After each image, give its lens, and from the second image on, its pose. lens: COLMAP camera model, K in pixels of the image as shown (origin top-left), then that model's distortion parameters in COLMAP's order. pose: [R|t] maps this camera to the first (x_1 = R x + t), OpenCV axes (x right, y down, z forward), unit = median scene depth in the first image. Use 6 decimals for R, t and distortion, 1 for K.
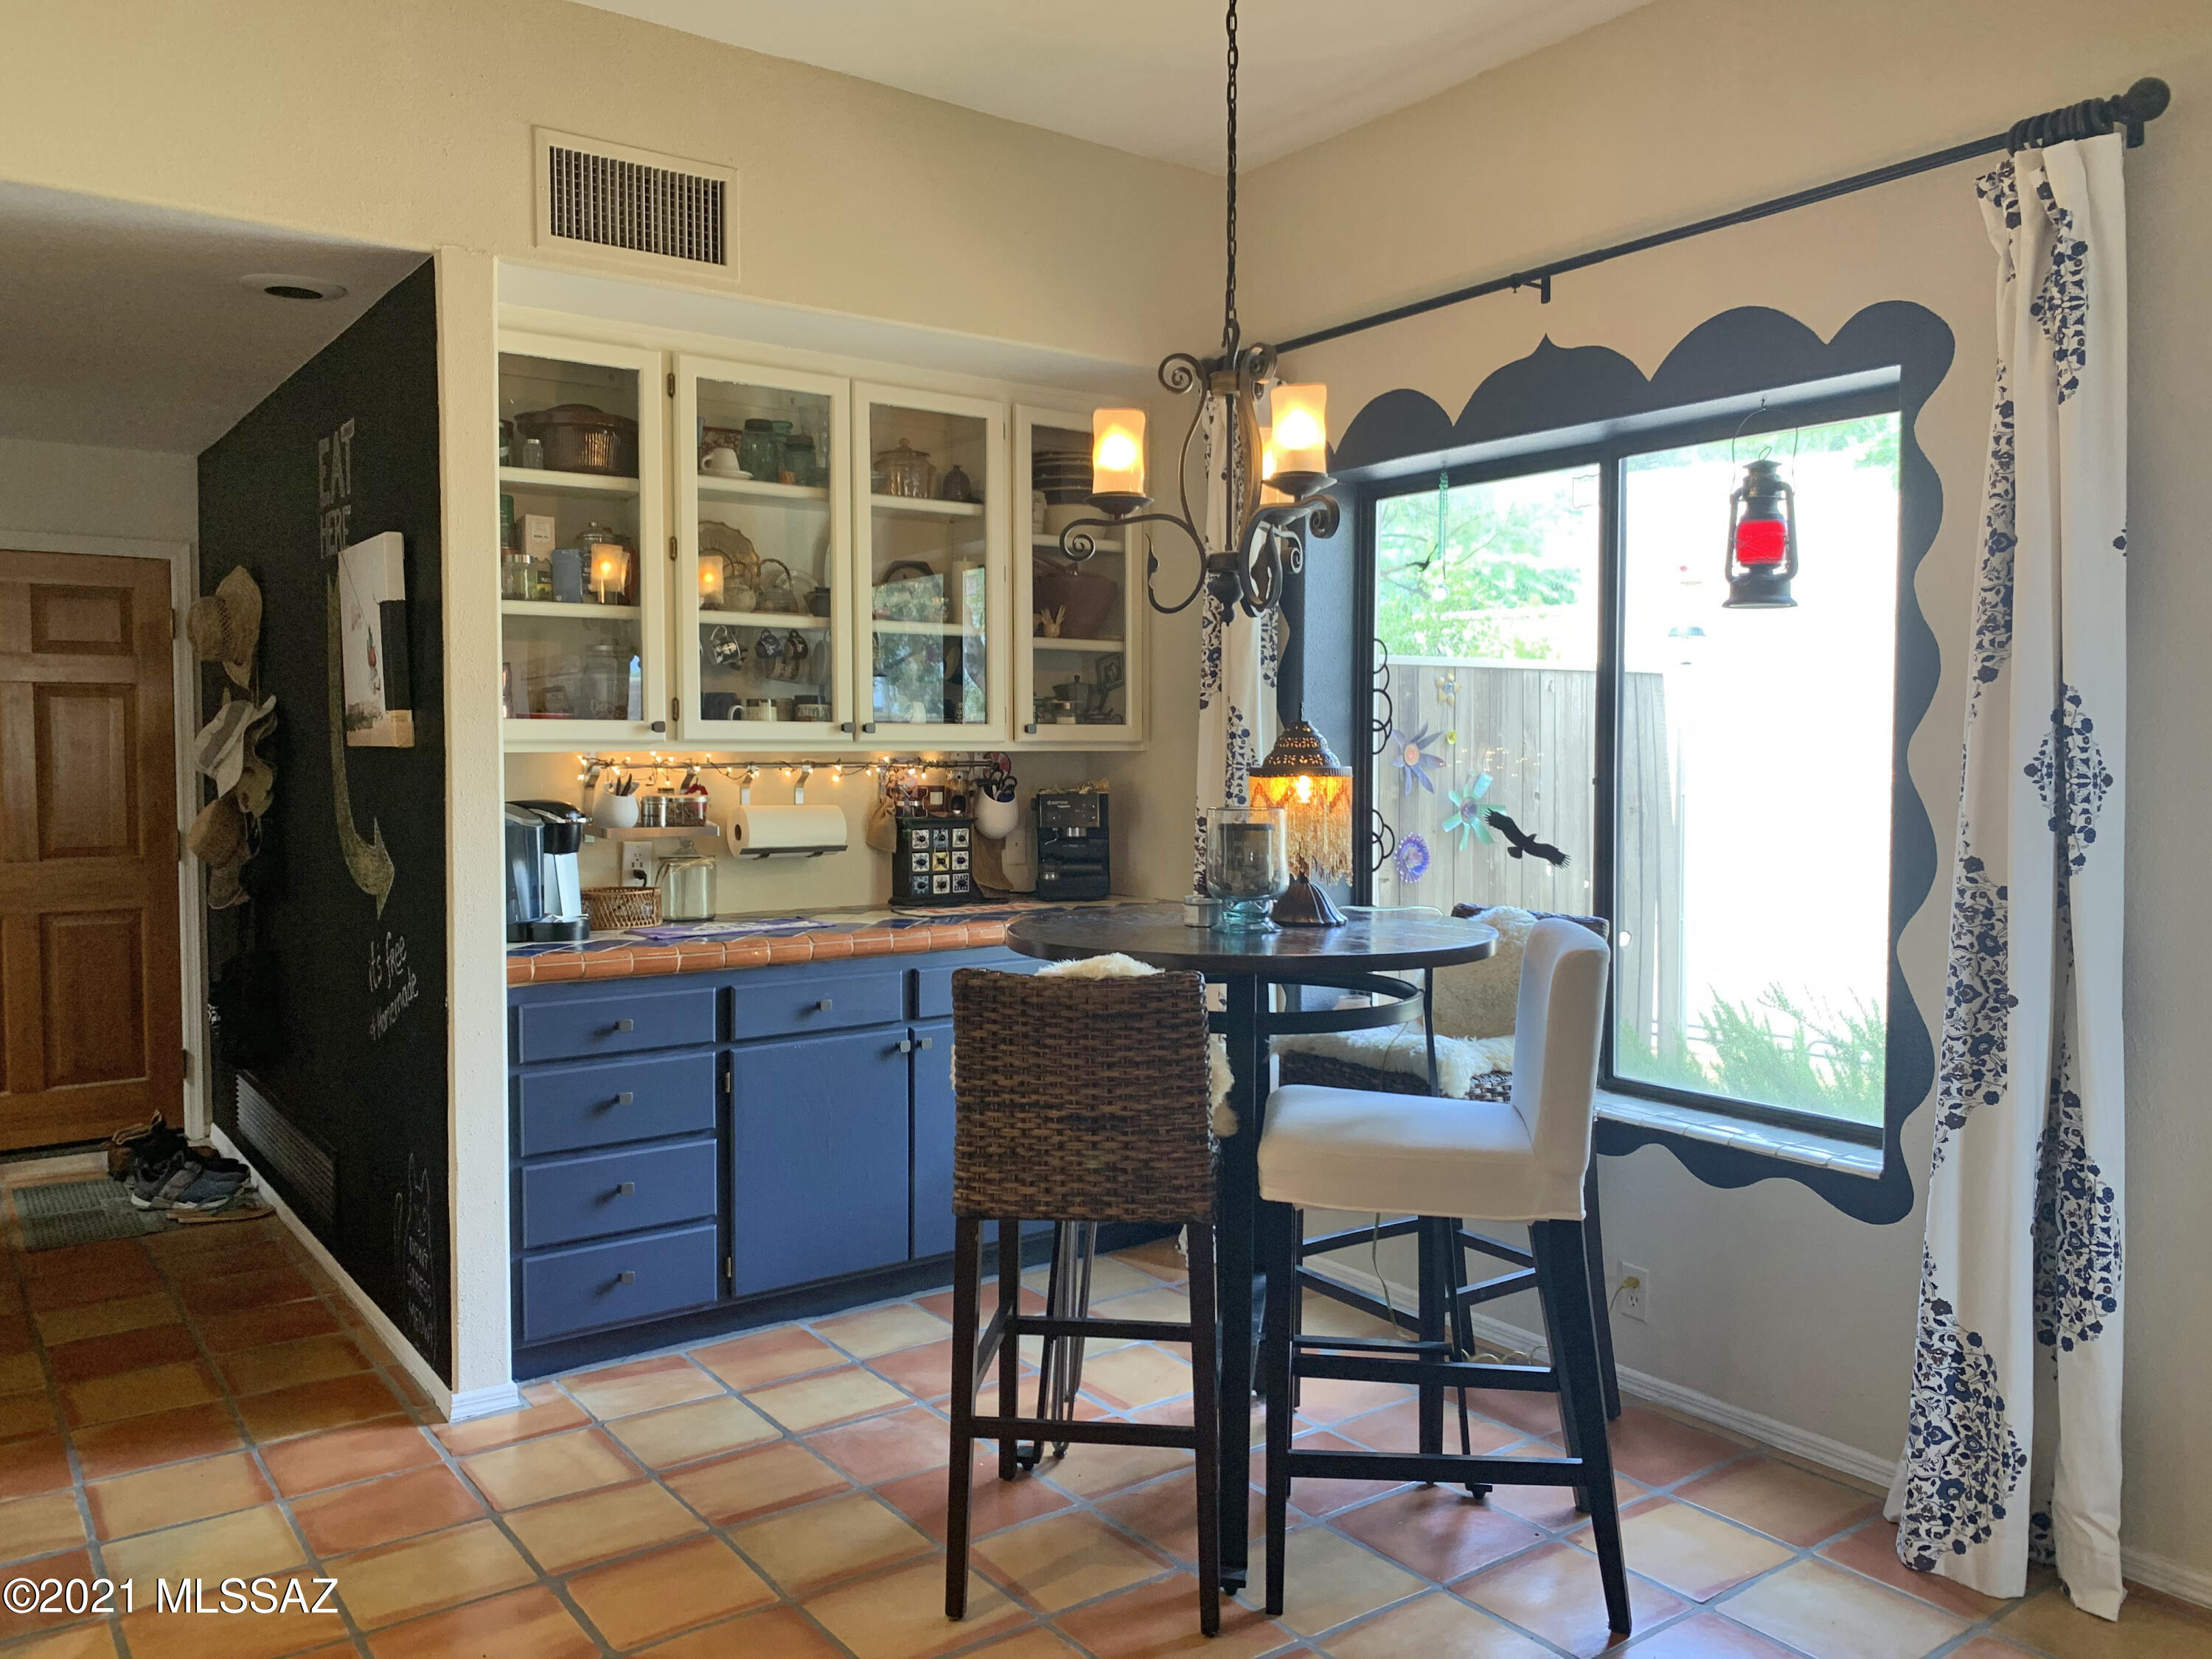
lens RADIAL K [[1658.4, 0, 1105.5], [0, 1658.4, 823.0], [0, 0, 1]] dist [0.110827, -0.254434]
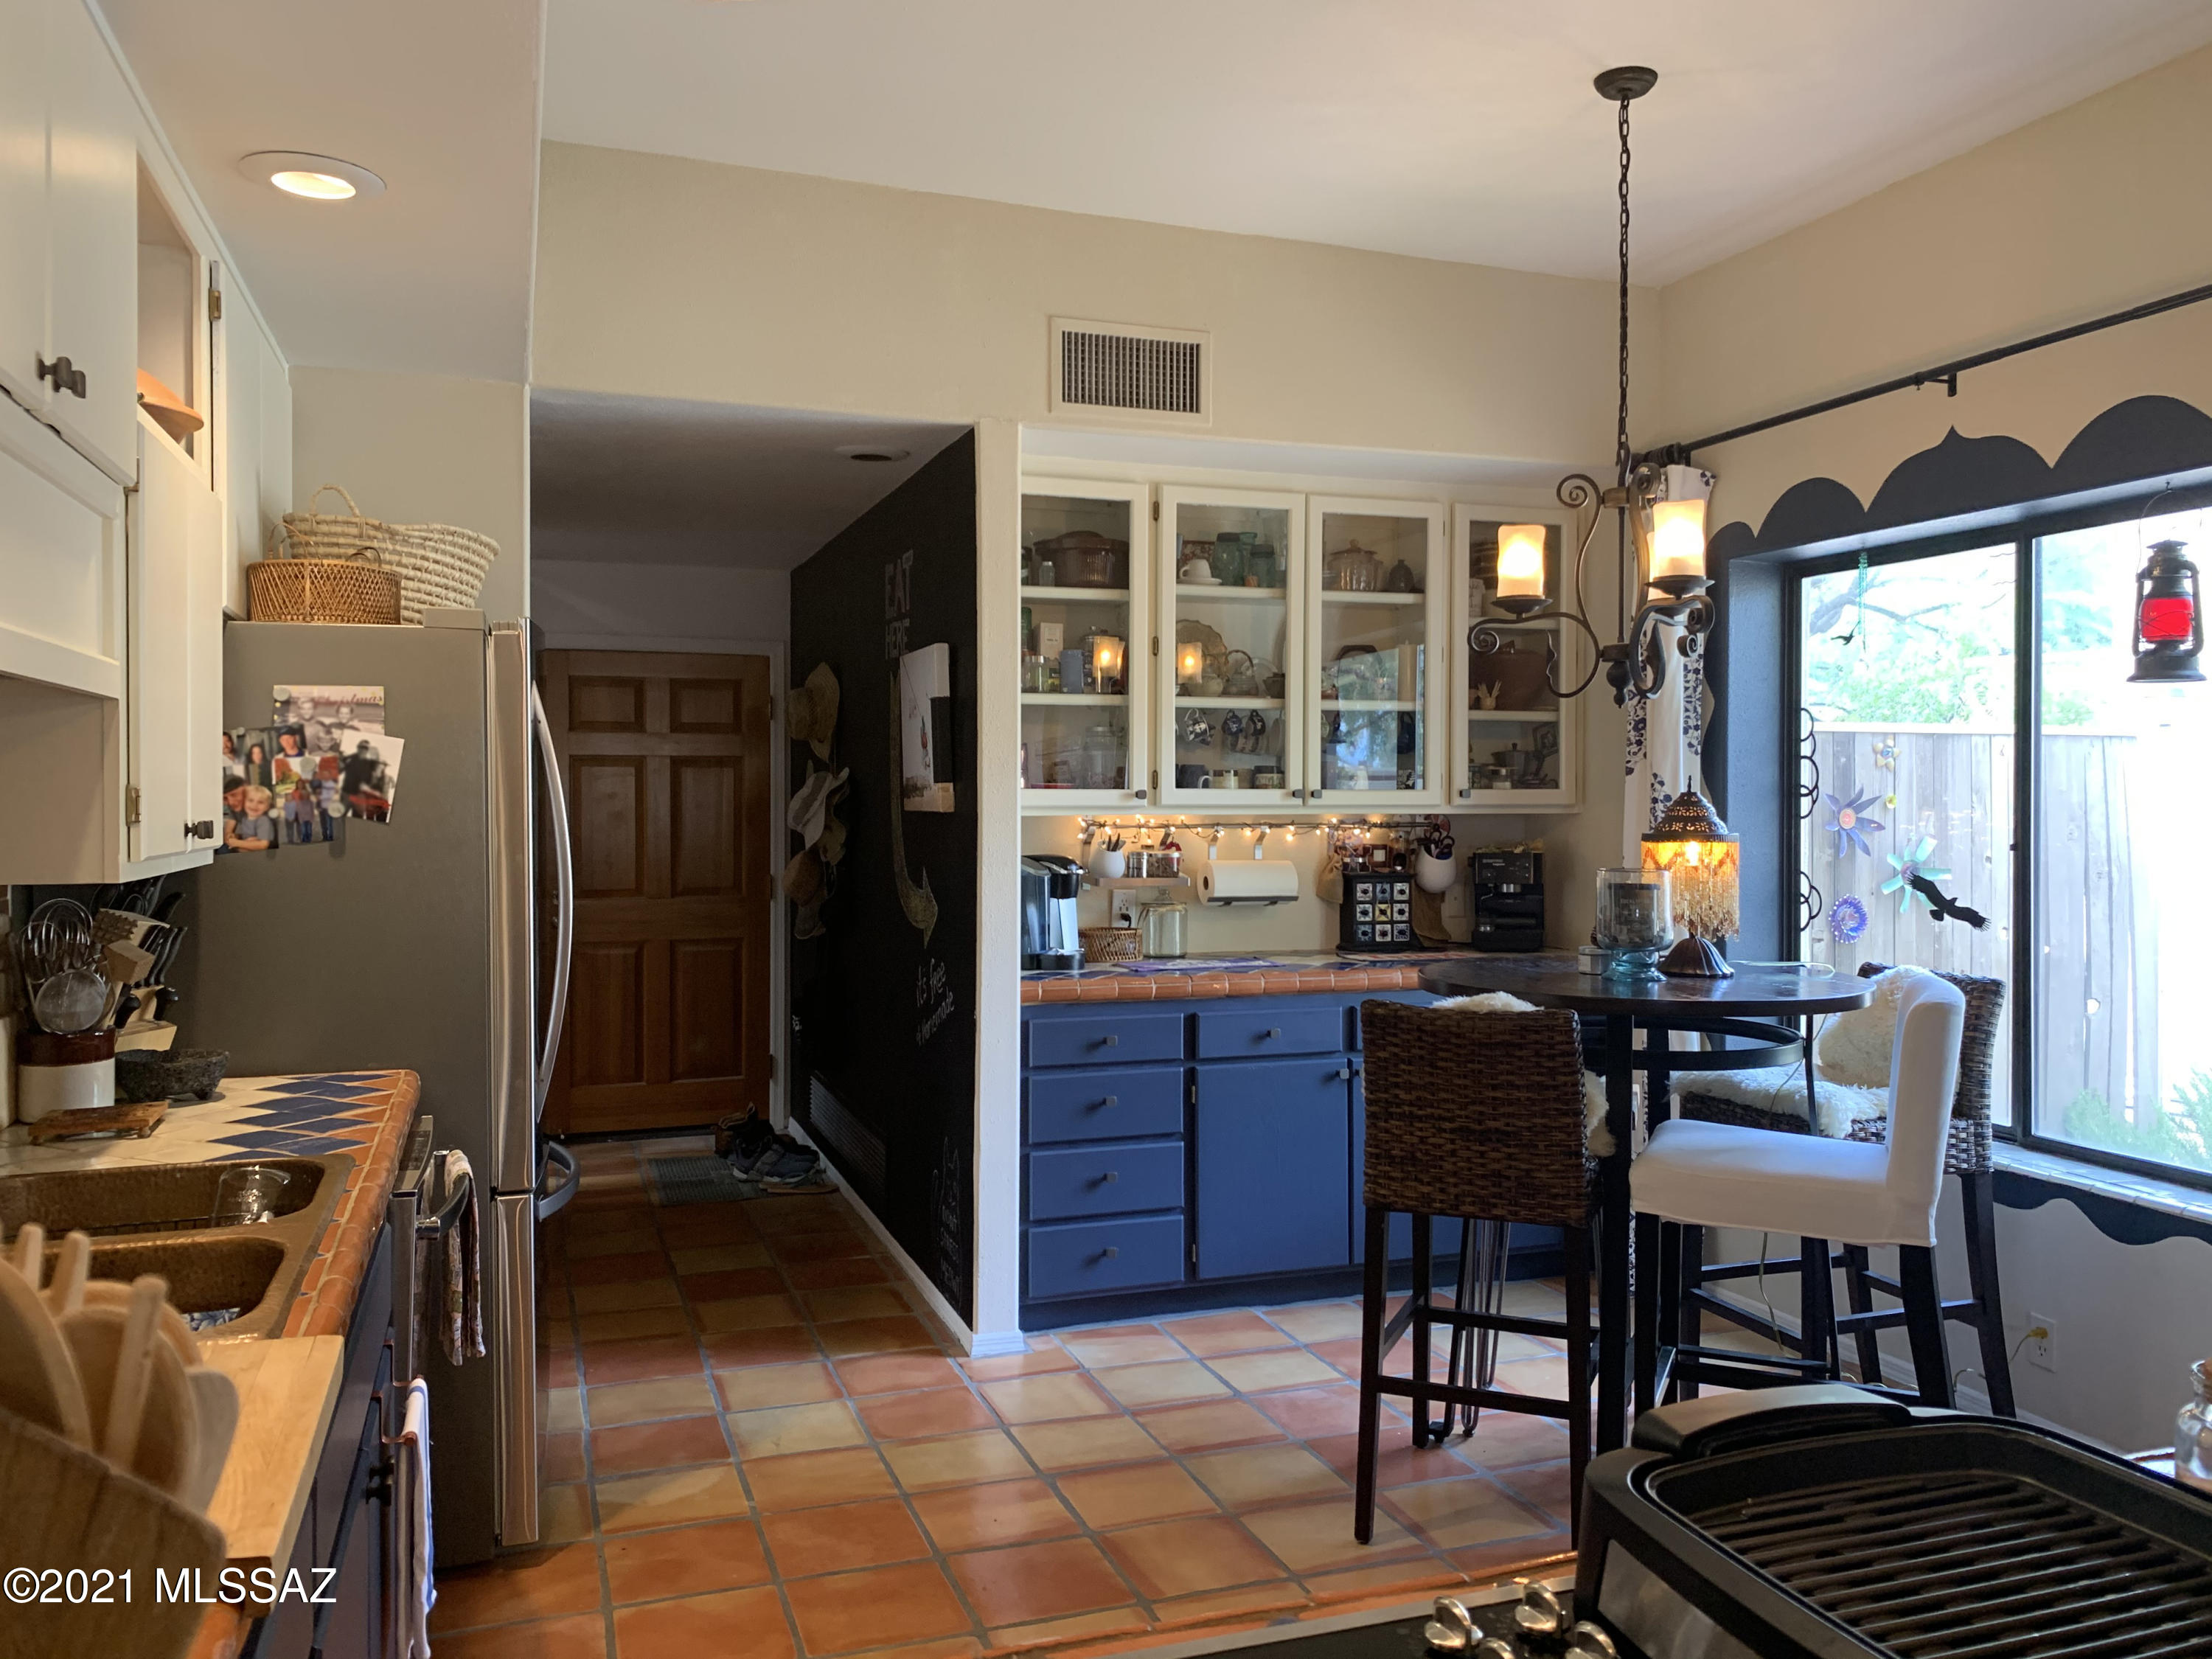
lens RADIAL K [[1658.4, 0, 1105.5], [0, 1658.4, 823.0], [0, 0, 1]] dist [0.110827, -0.254434]
pose [[0.956805, 0.004559, -0.290695, 0.054890], [-0.013497, 0.999496, -0.028748, -0.002469], [0.290417, 0.031430, 0.956384, -0.147720]]
